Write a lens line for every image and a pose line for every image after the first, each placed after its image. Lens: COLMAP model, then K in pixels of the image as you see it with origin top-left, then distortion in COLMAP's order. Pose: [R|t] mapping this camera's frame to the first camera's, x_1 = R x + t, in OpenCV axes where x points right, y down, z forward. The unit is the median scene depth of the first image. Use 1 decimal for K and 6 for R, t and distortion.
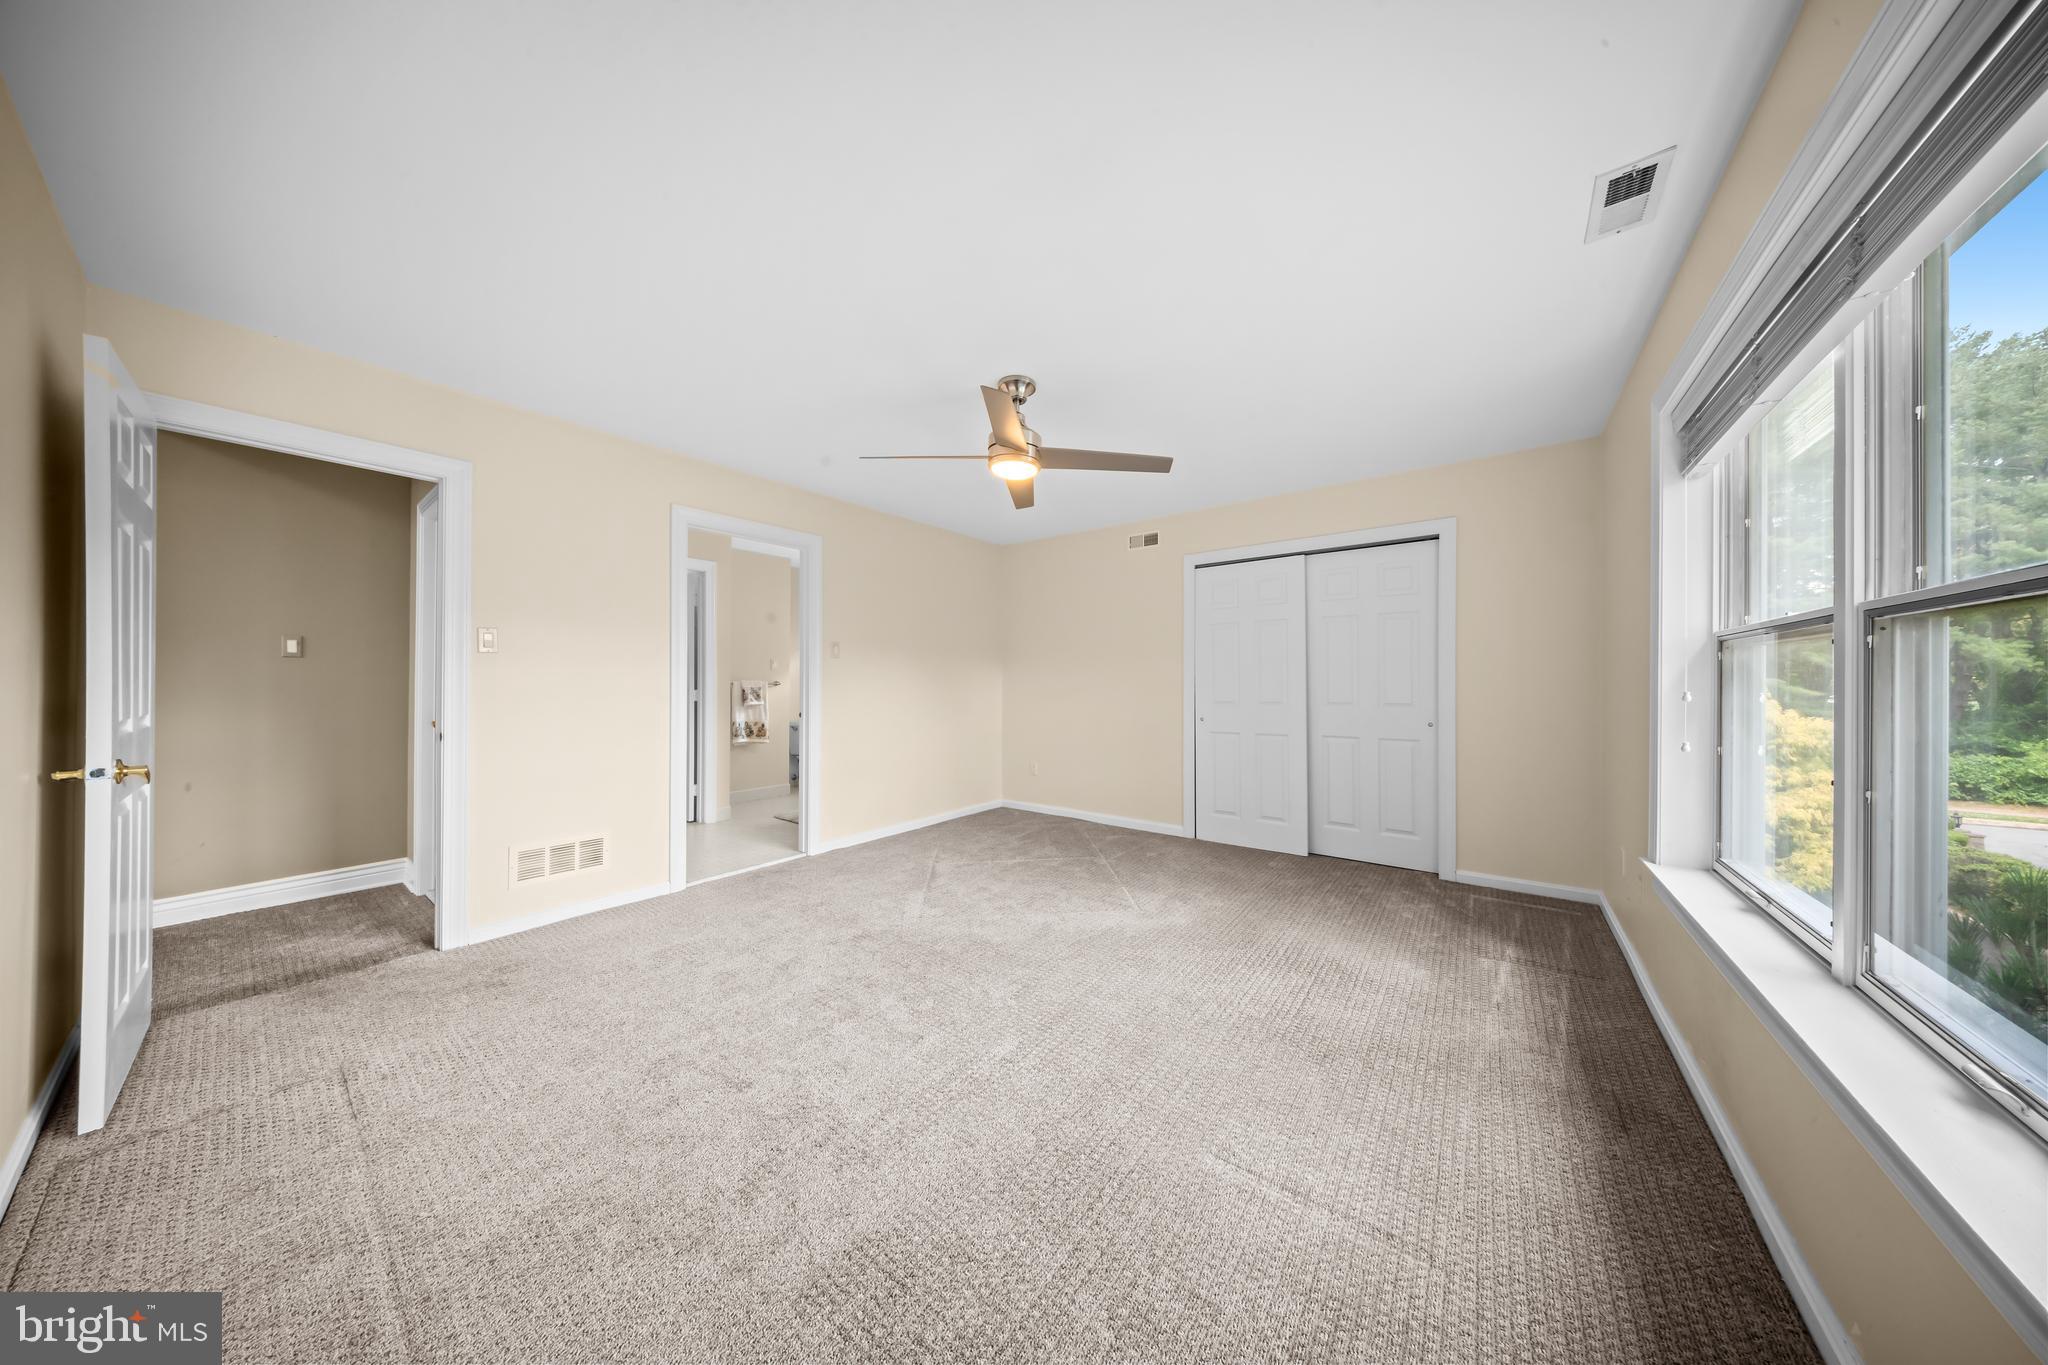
lens RADIAL K [[610.0, 0, 1026.9], [0, 610.0, 684.7], [0, 0, 1]] dist [-0.001313, -0.000143]
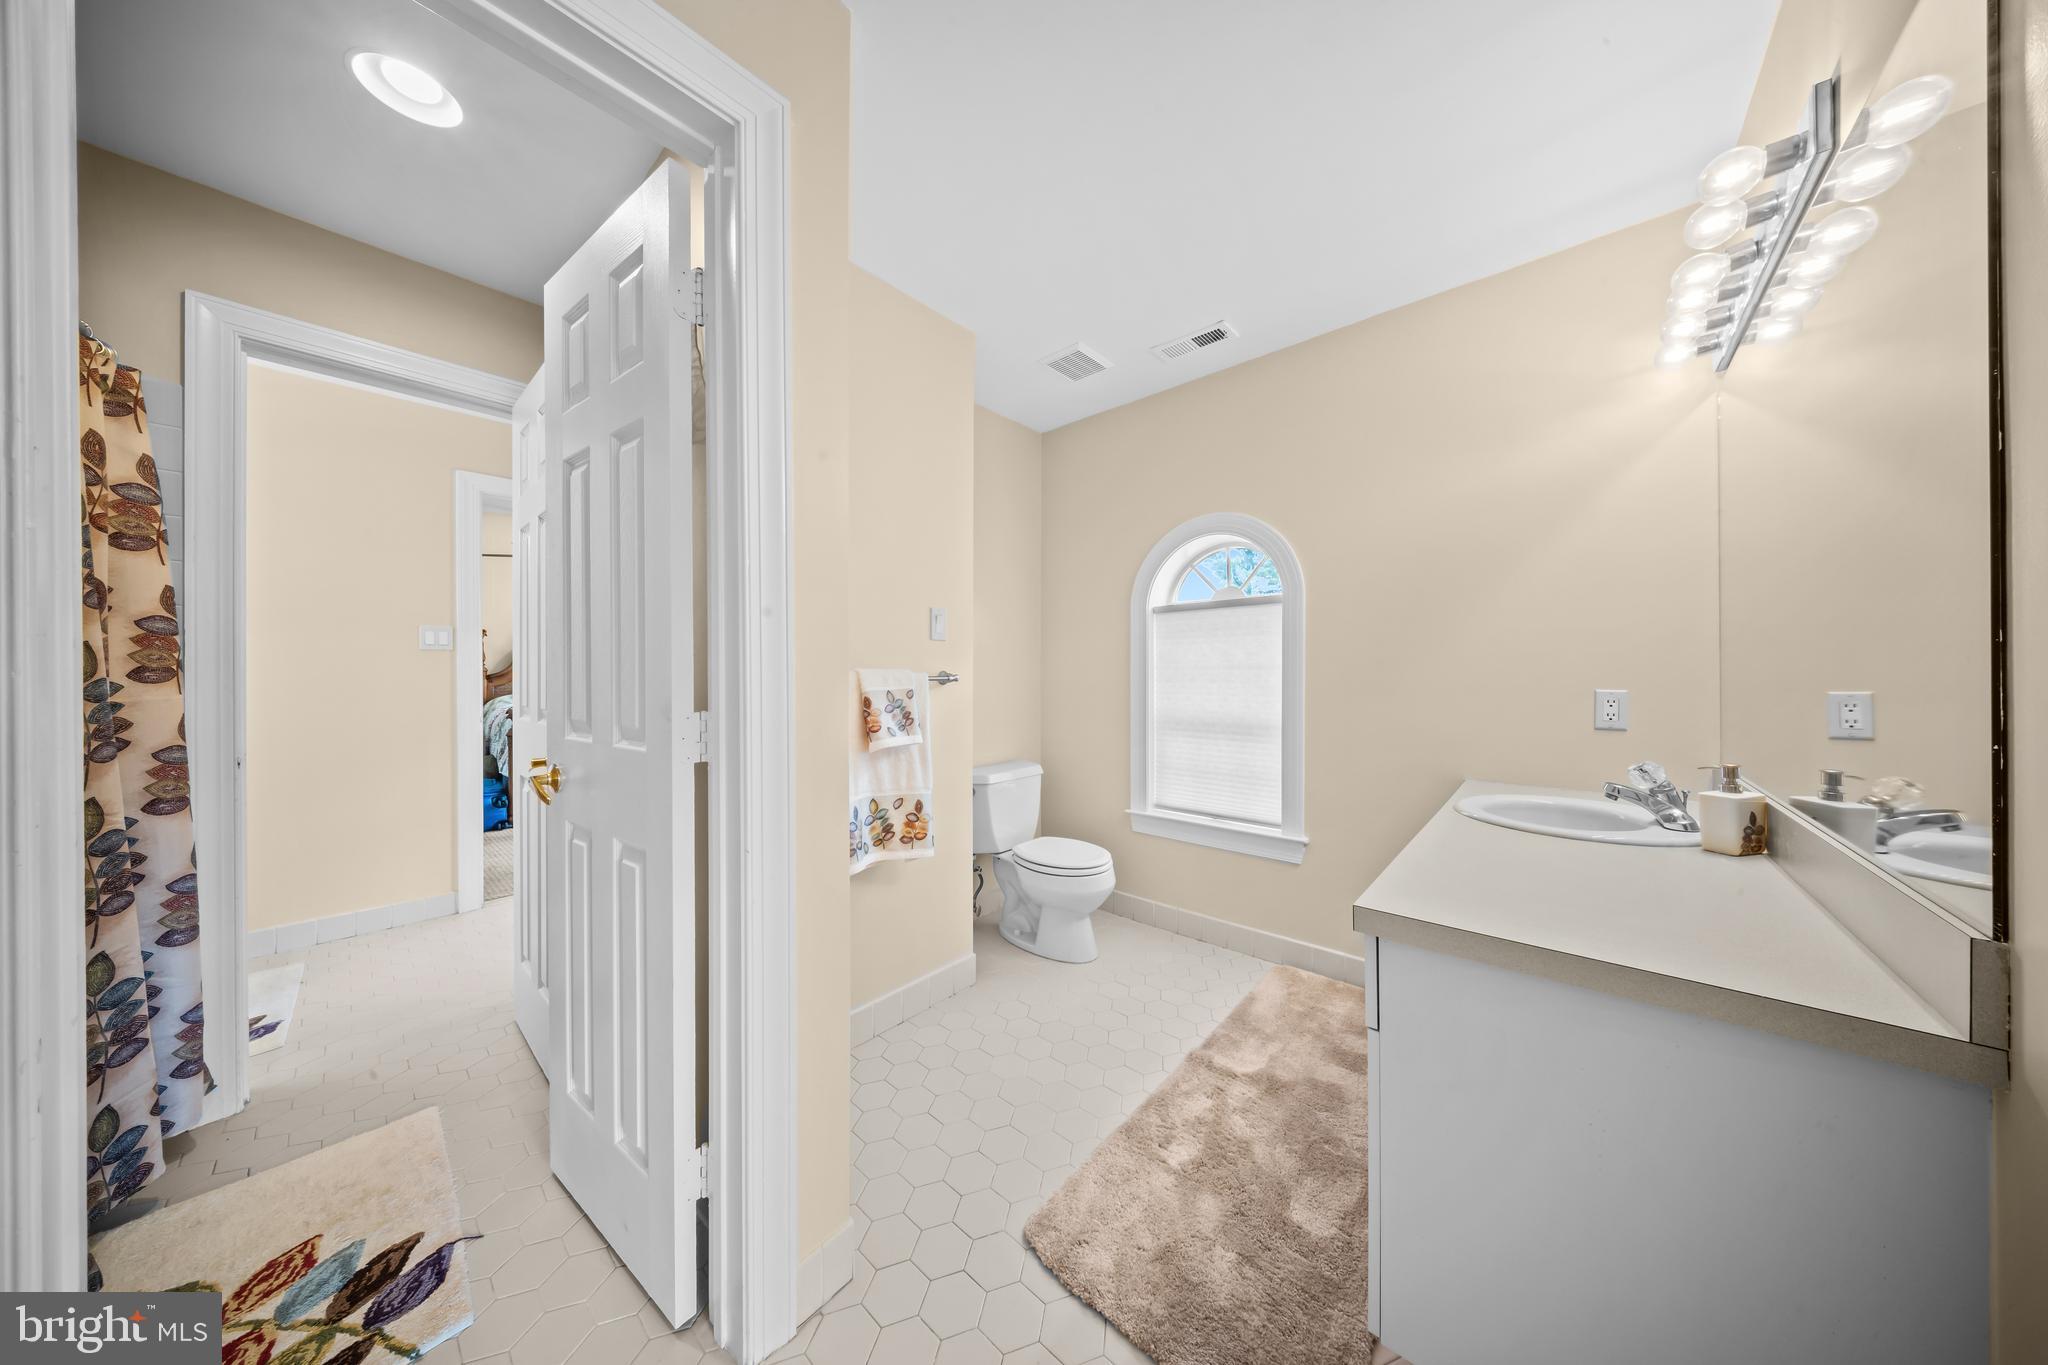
lens RADIAL K [[610.0, 0, 1026.9], [0, 610.0, 684.7], [0, 0, 1]] dist [-0.001313, -0.000143]
pose [[0.997256, -0.006854, -0.073711, -0.354909], [0.007240, 0.999961, 0.004972, -0.000288], [0.073674, -0.005492, 0.997267, 0.685994]]
